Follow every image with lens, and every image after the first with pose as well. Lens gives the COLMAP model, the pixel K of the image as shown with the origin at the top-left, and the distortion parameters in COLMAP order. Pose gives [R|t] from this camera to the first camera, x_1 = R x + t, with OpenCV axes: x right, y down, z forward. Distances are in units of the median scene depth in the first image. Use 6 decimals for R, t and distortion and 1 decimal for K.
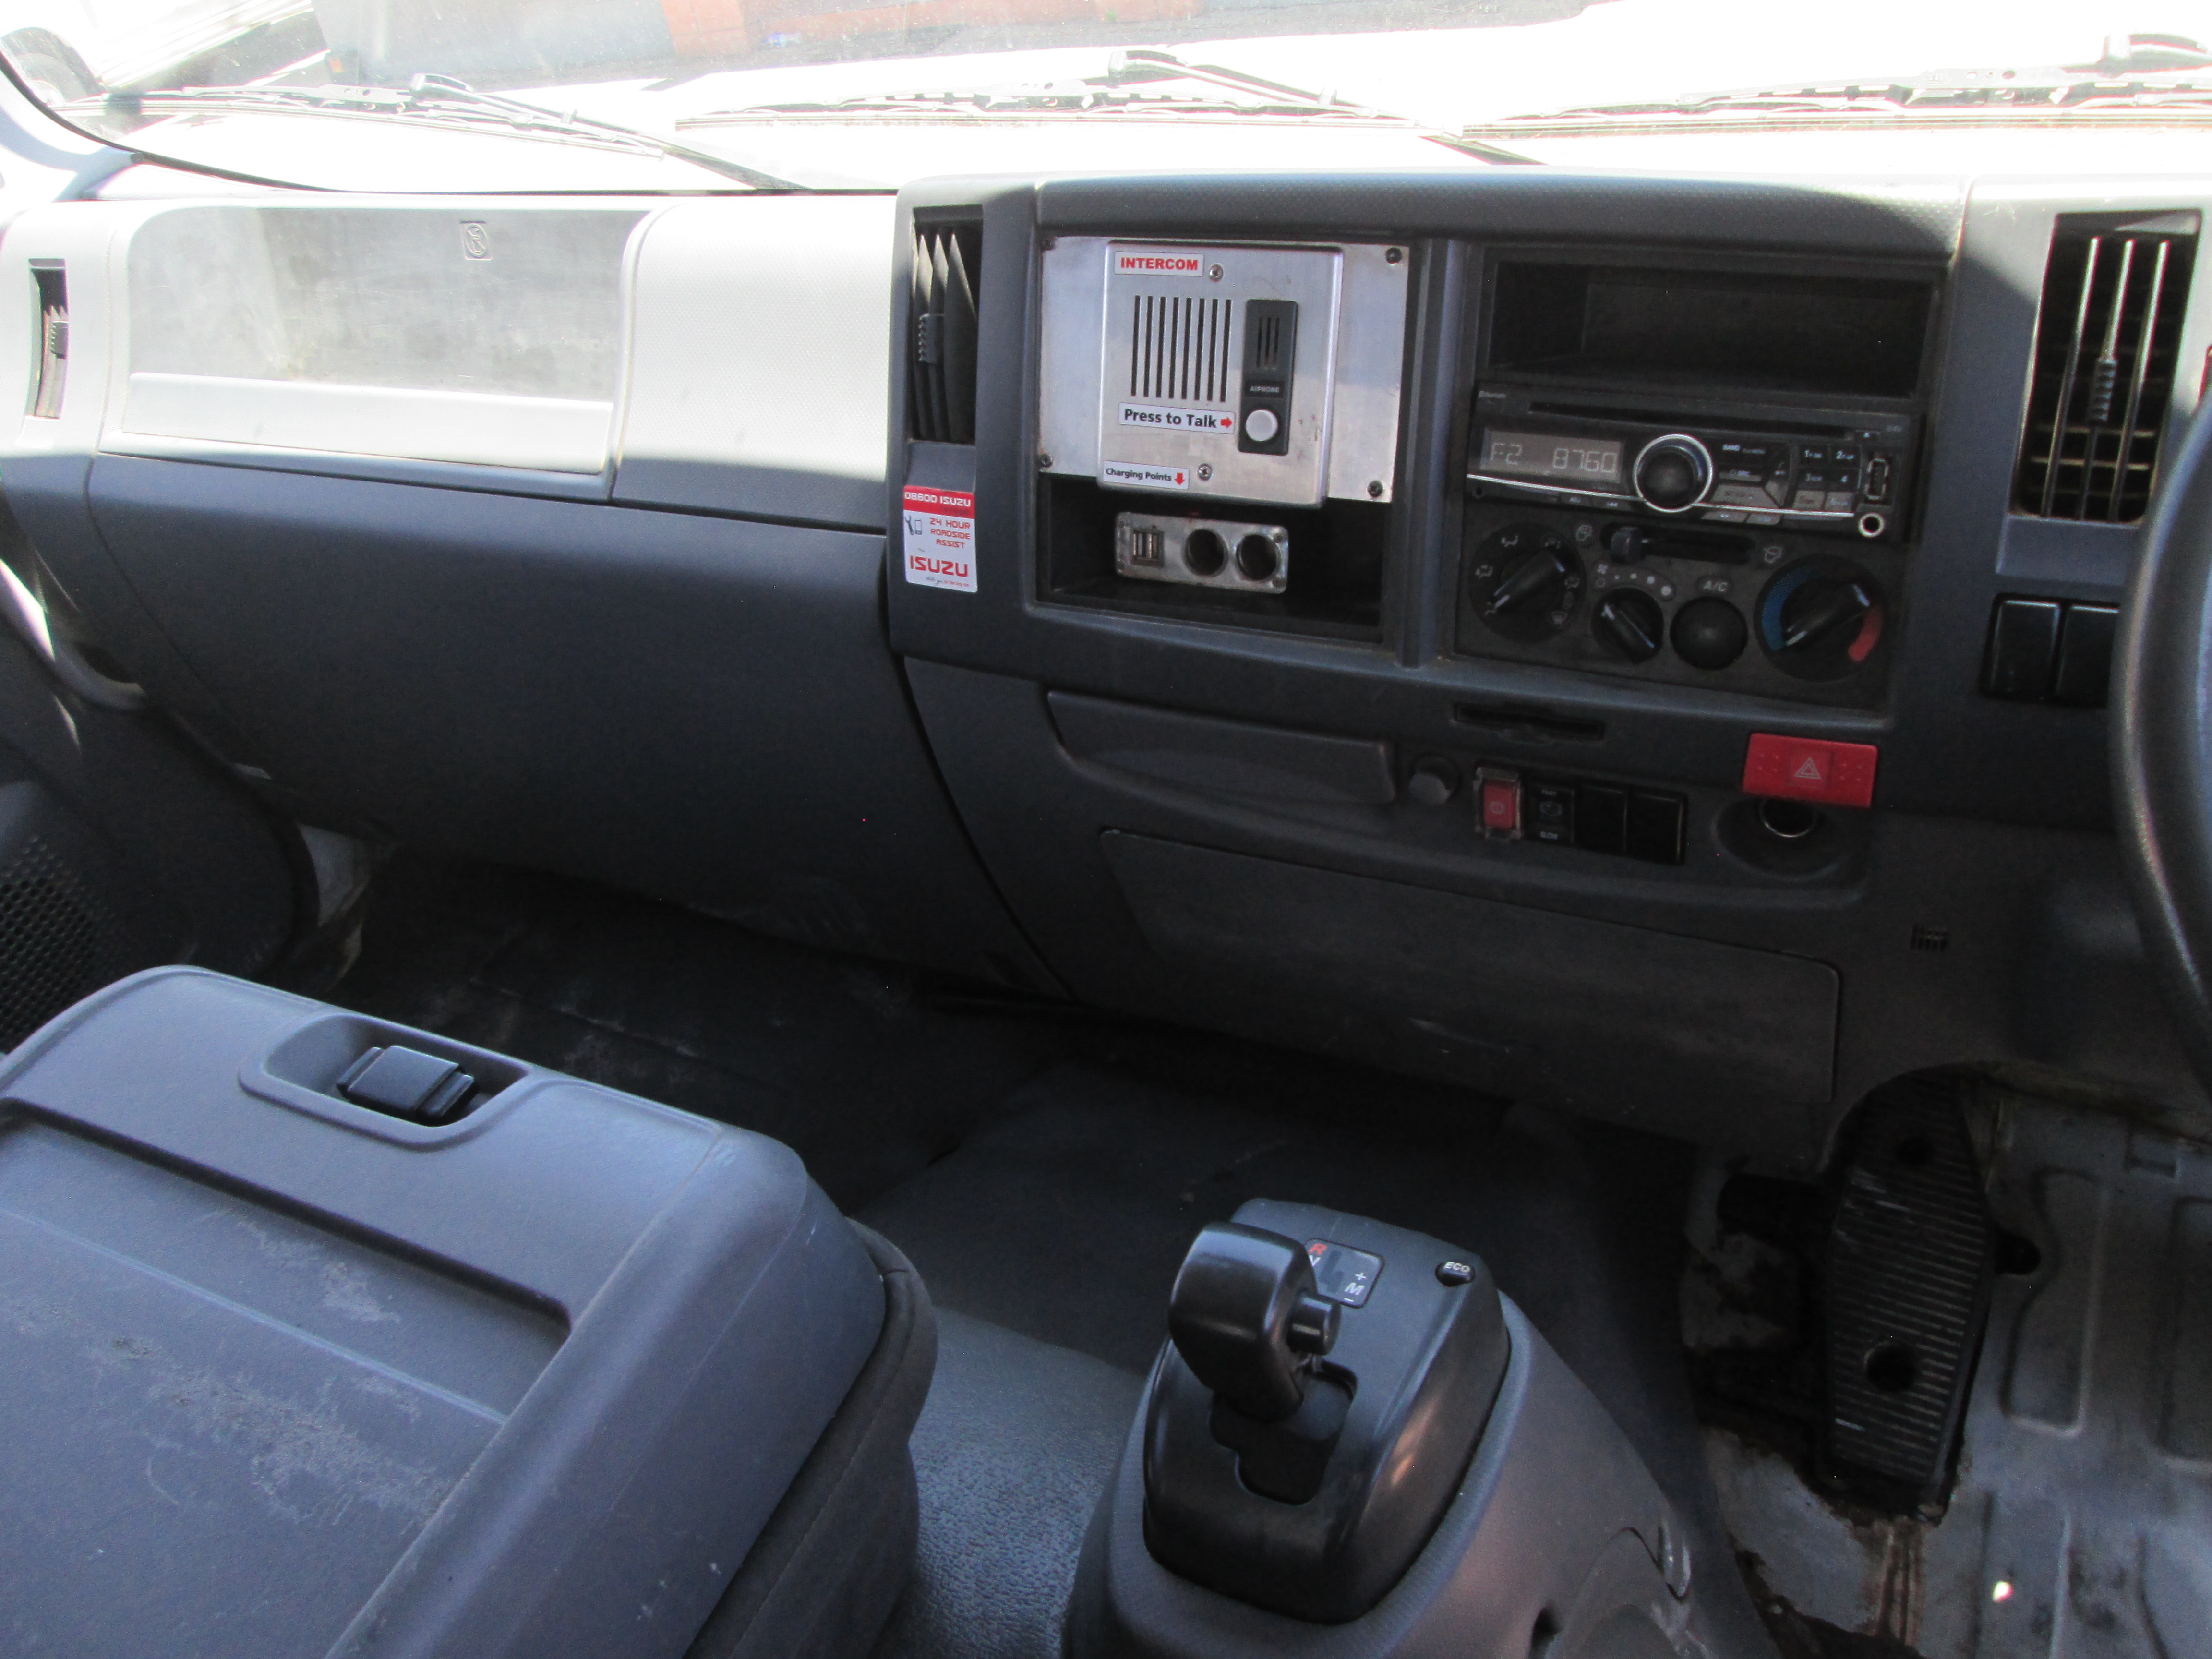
lens RADIAL K [[1834.4, 0, 1100.0], [0, 1834.4, 831.5], [0, 0, 1]] dist [-0.052985, 0.030671]
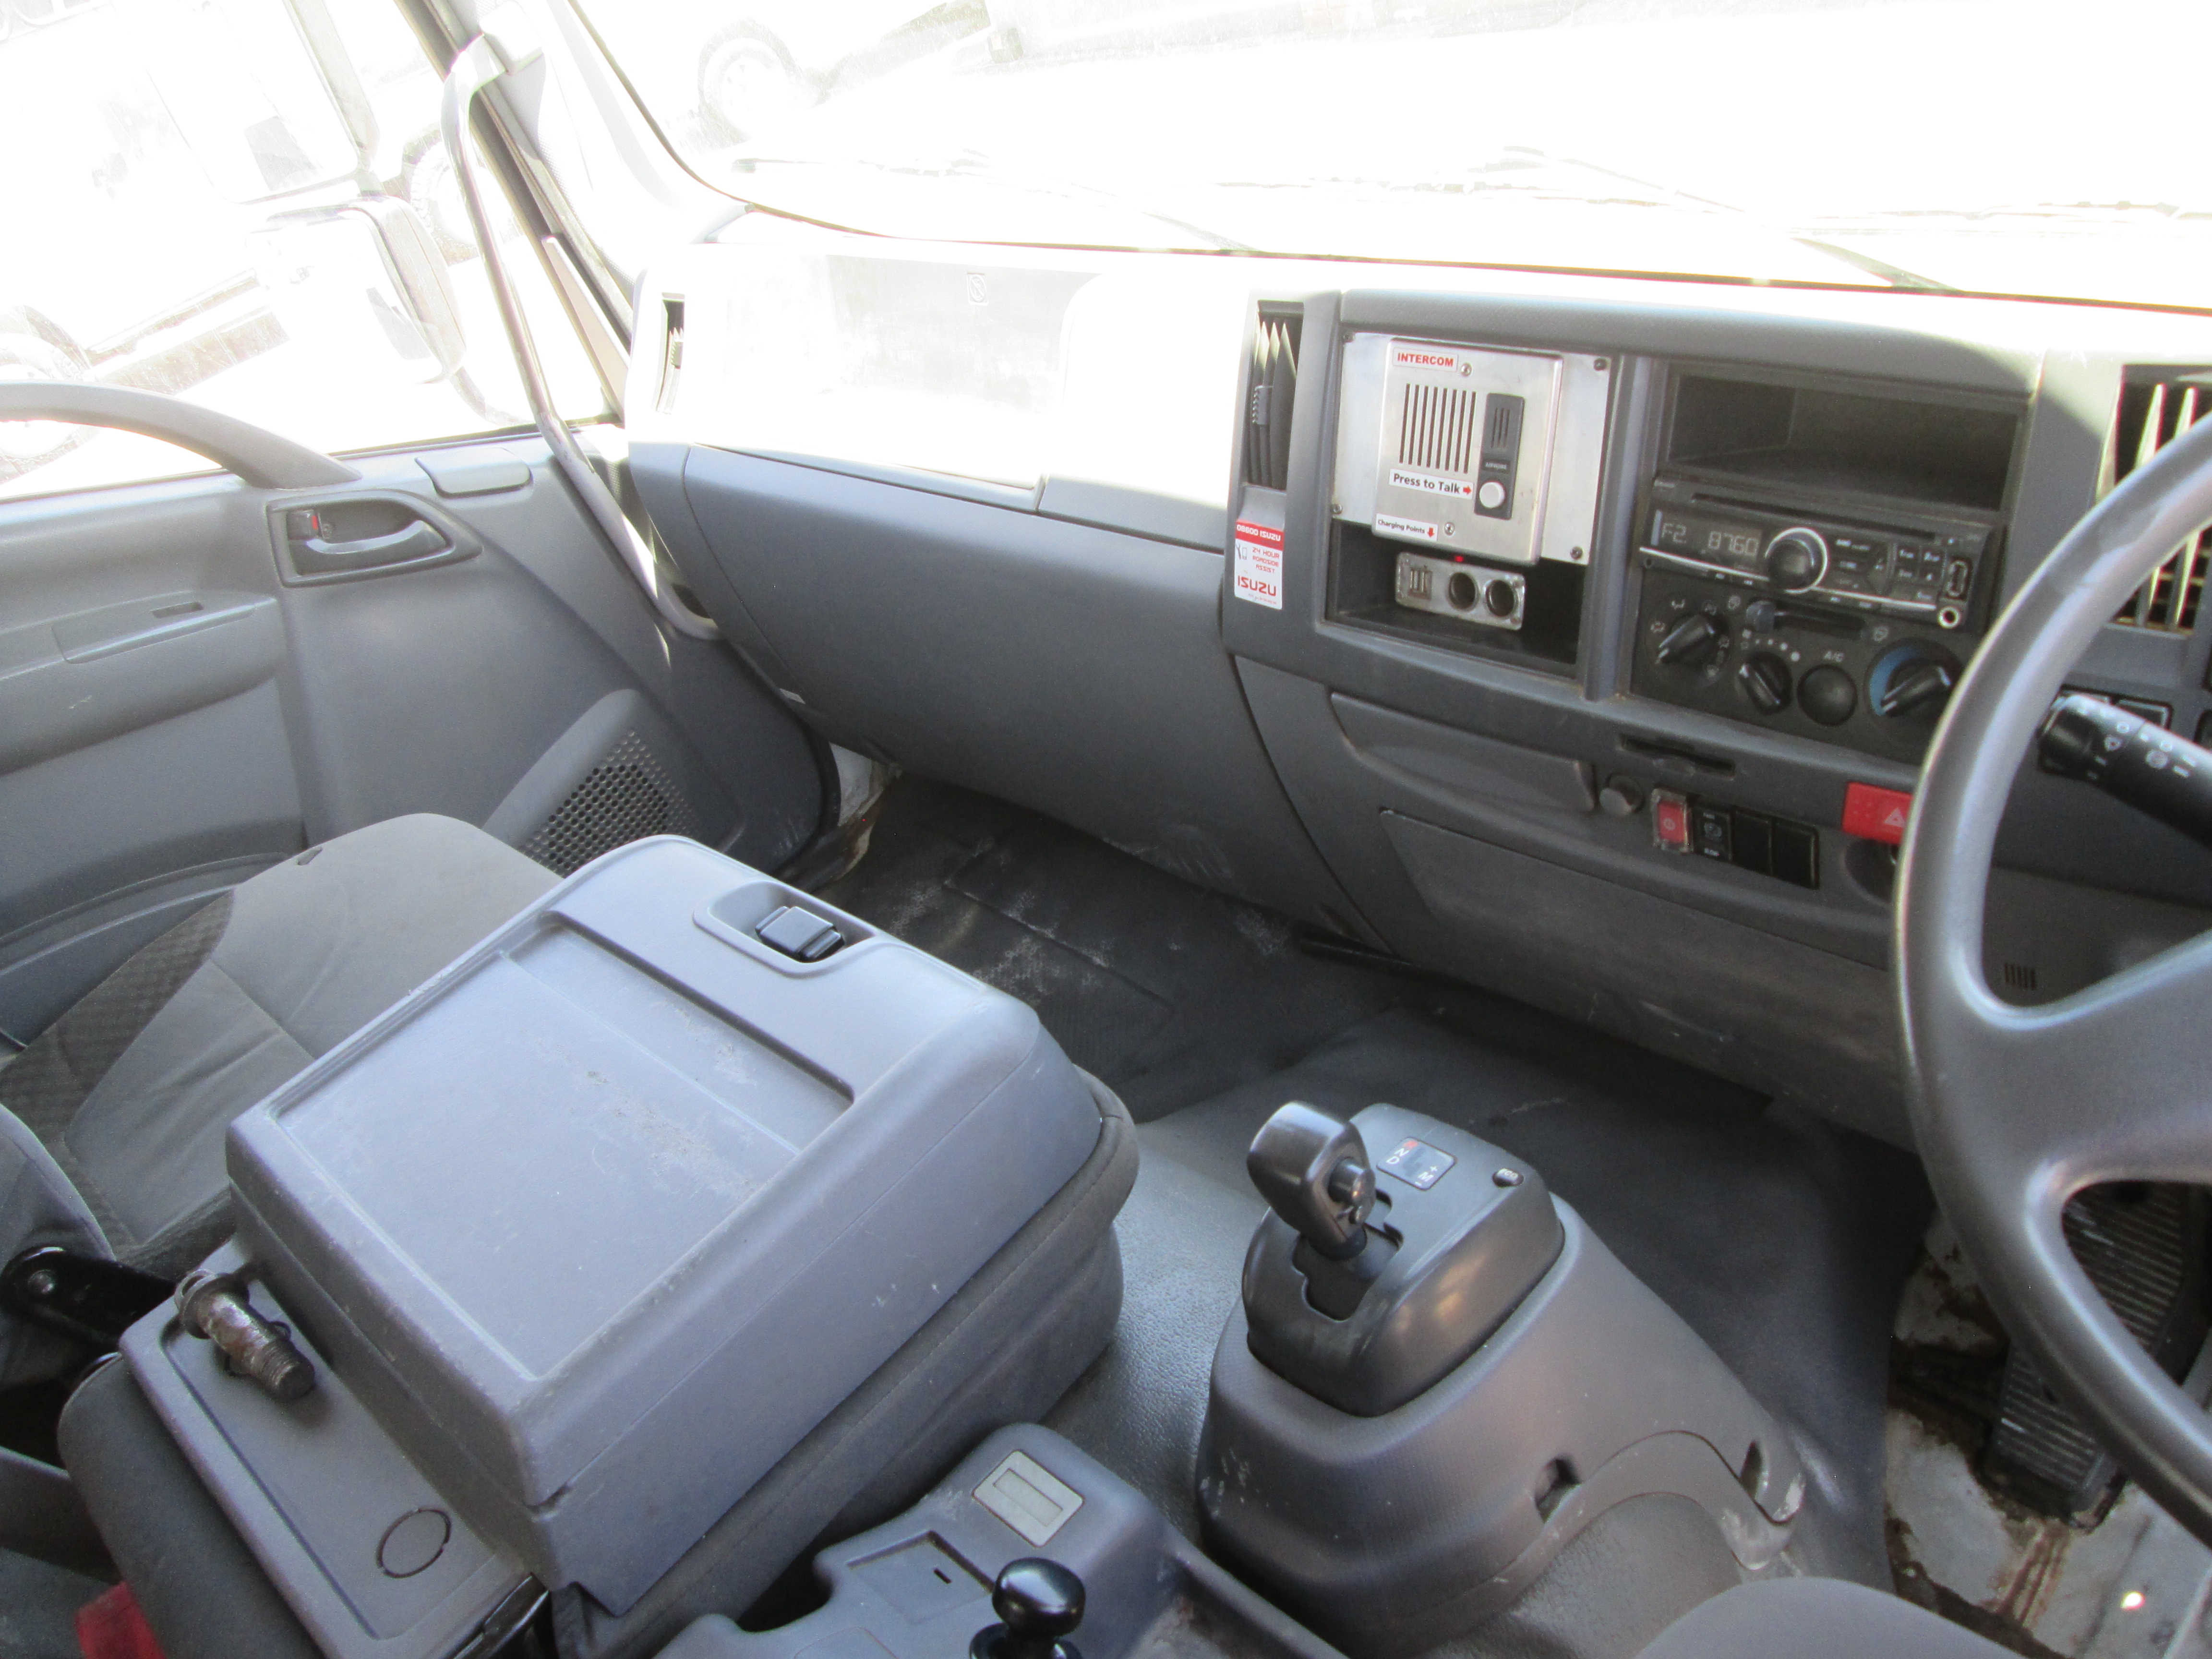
lens RADIAL K [[1834.4, 0, 1100.0], [0, 1834.4, 831.5], [0, 0, 1]] dist [-0.052985, 0.030671]
pose [[0.946275, 0.107599, -0.304935, 0.230238], [-0.101124, 0.994186, 0.036999, -0.014775], [0.307143, -0.004175, 0.951654, -0.245597]]
